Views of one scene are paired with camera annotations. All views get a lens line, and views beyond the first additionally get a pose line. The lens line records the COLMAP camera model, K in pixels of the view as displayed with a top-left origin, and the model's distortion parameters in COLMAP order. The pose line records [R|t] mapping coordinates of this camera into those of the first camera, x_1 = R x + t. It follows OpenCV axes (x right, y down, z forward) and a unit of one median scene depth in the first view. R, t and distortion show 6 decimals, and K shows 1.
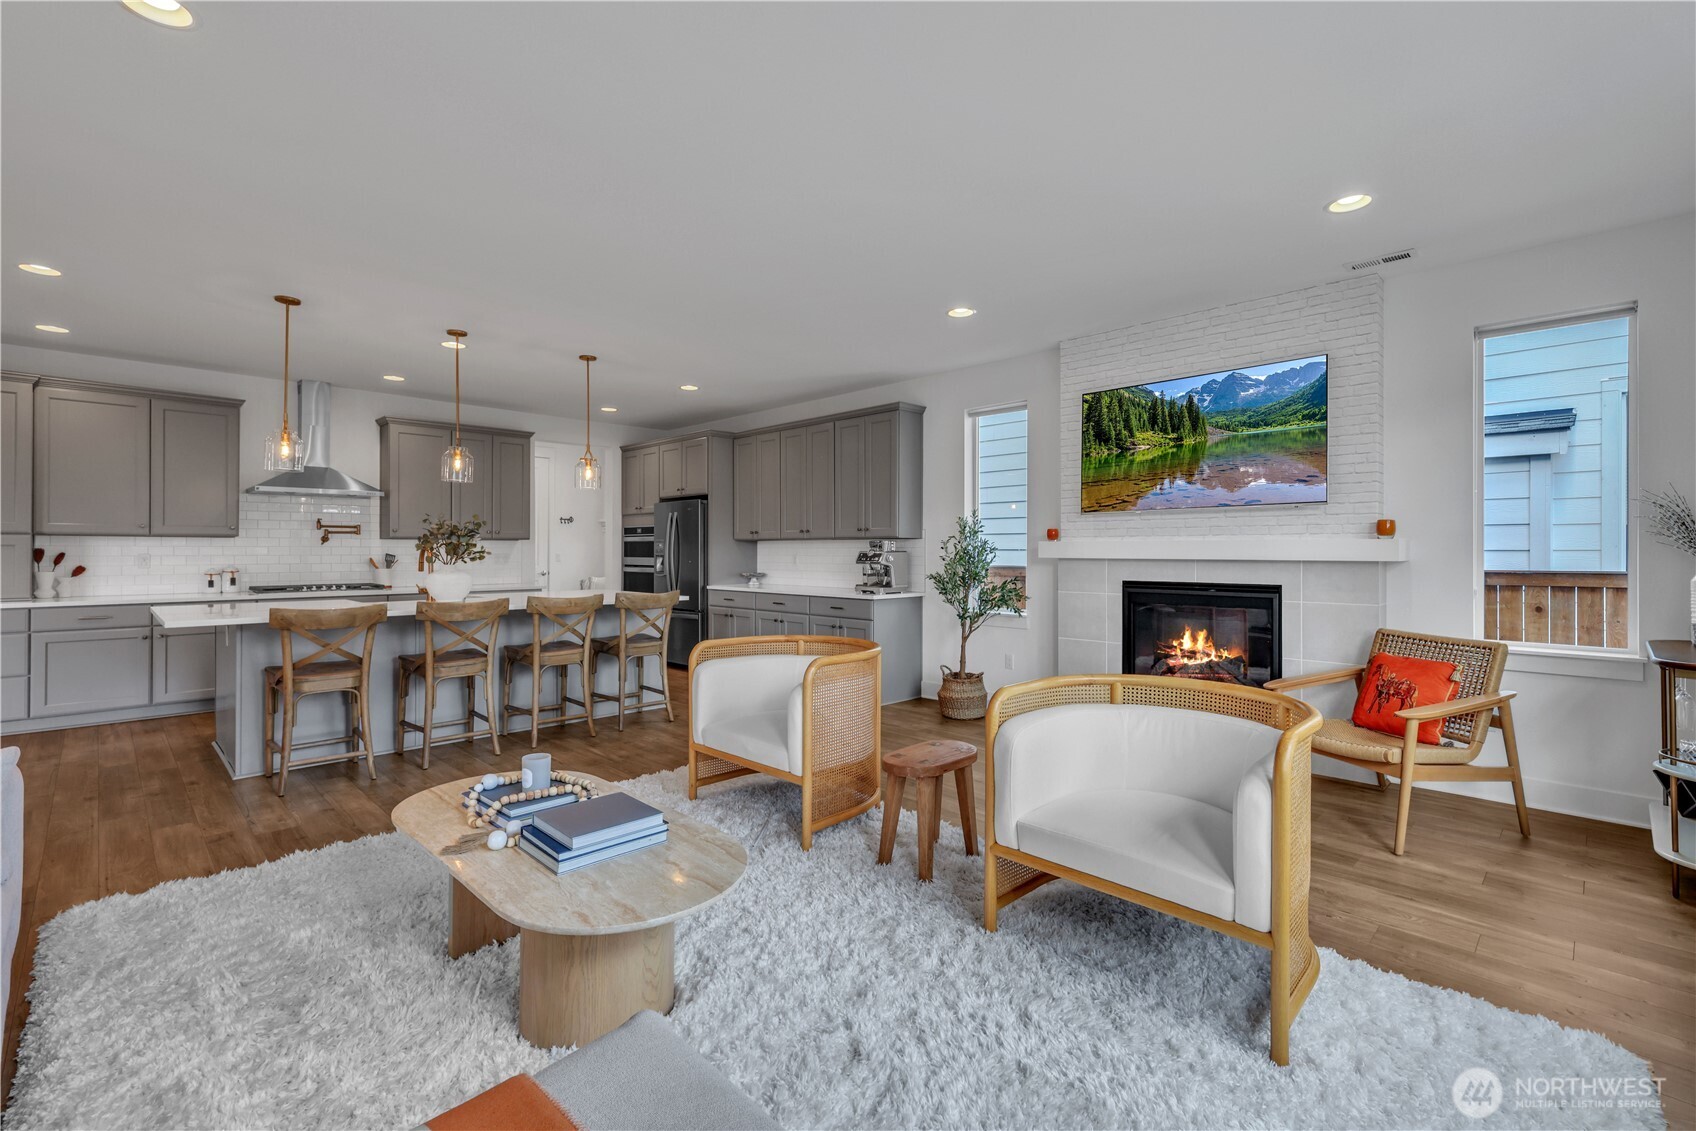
lens RADIAL K [[793.8, 0, 887.1], [0, 793.8, 564.7], [0, 0, 1]] dist [-0.001251, -0.000309]
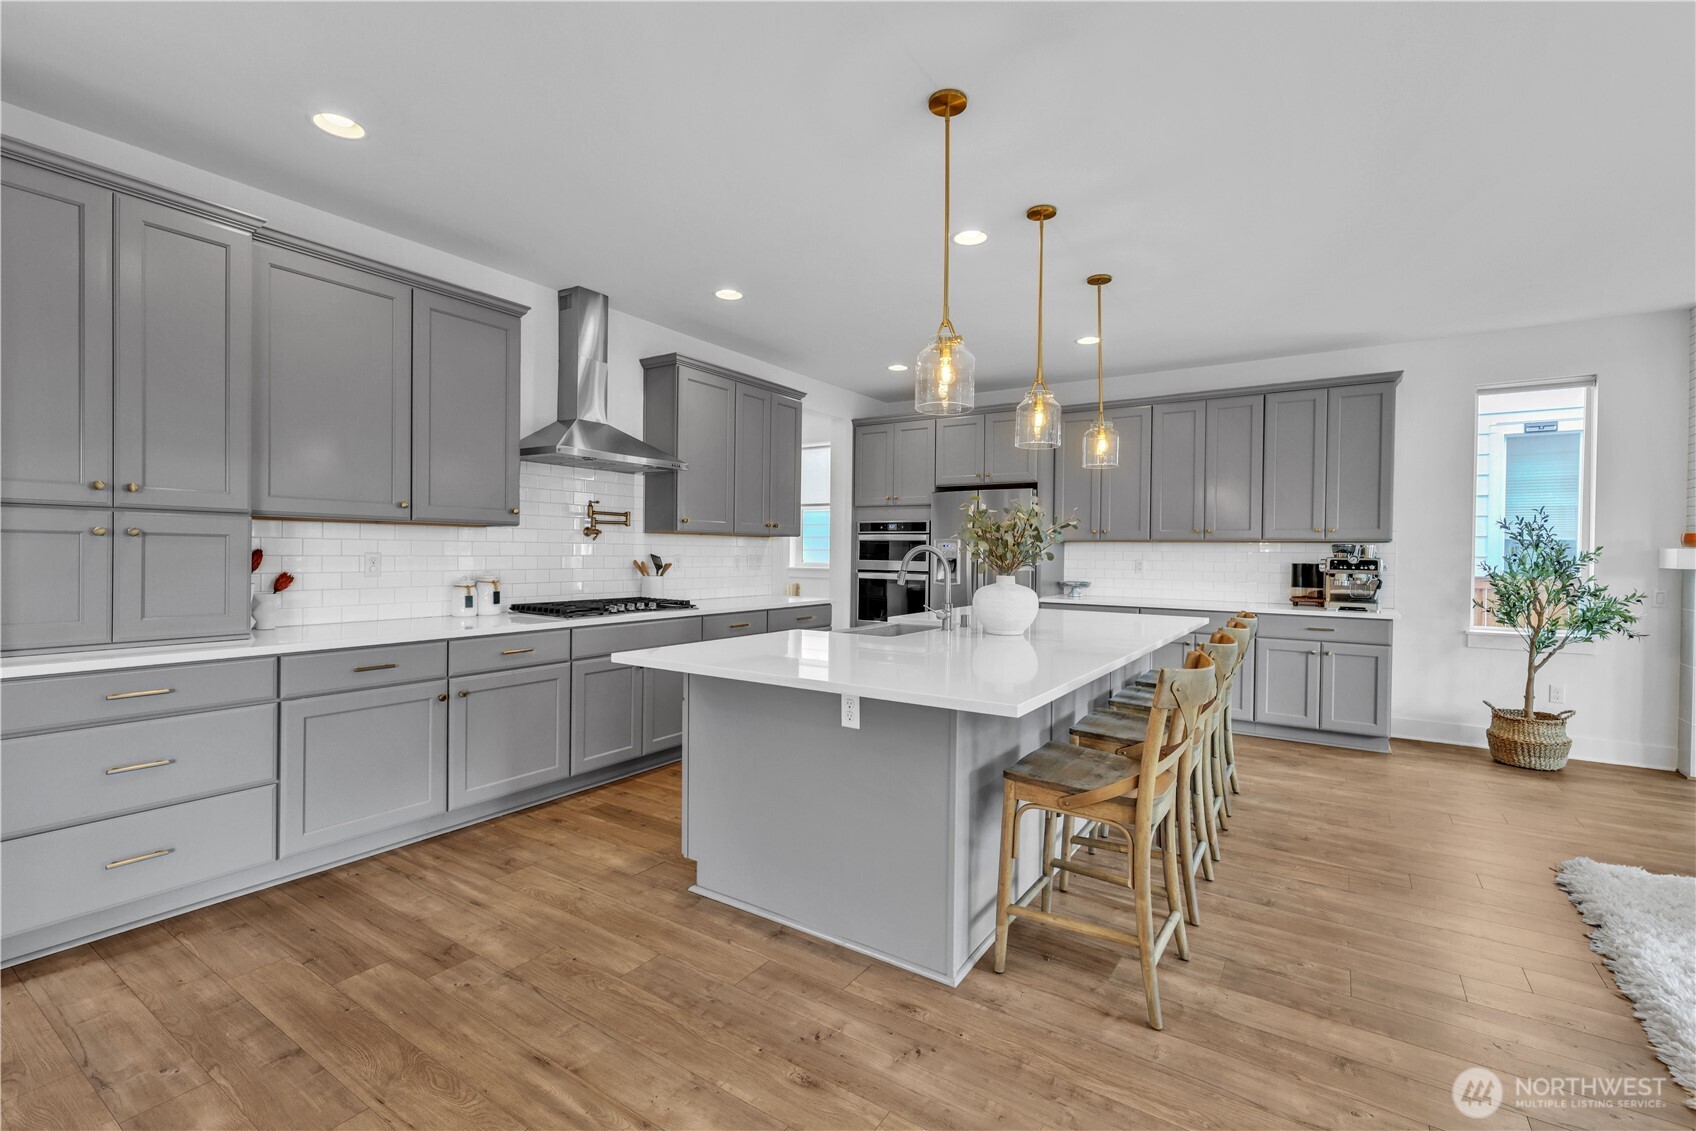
lens RADIAL K [[765.7, 0, 851.3], [0, 765.7, 579.5], [0, 0, 1]] dist [0.000049, -0.000120]
pose [[0.980490, 0.003124, 0.196542, -0.626046], [-0.006918, 0.999803, 0.018619, -0.005961], [-0.196445, -0.019615, 0.980319, 0.328828]]
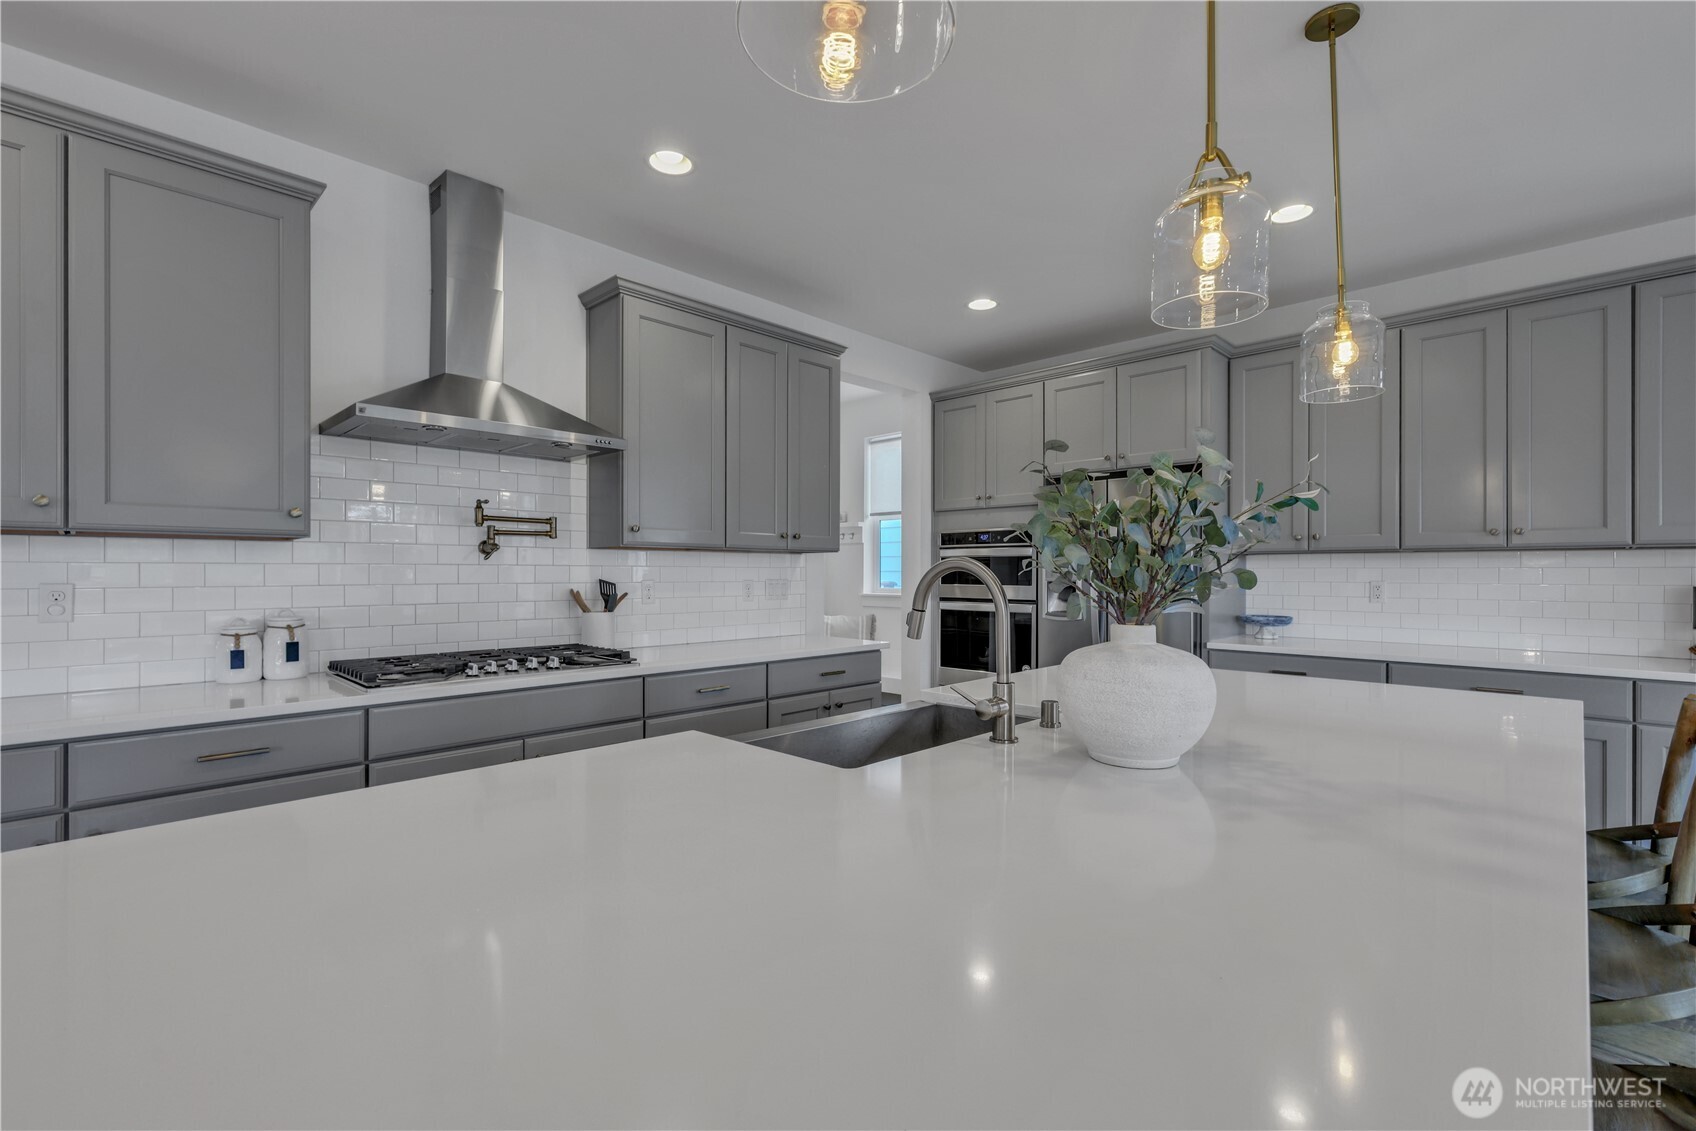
lens RADIAL K [[765.7, 0, 851.3], [0, 765.7, 579.5], [0, 0, 1]] dist [0.000049, -0.000120]
pose [[0.999951, -0.000293, 0.009938, -0.514345], [0.000386, 0.999956, -0.009329, -0.010472], [-0.009935, 0.009332, 0.999907, 0.575634]]
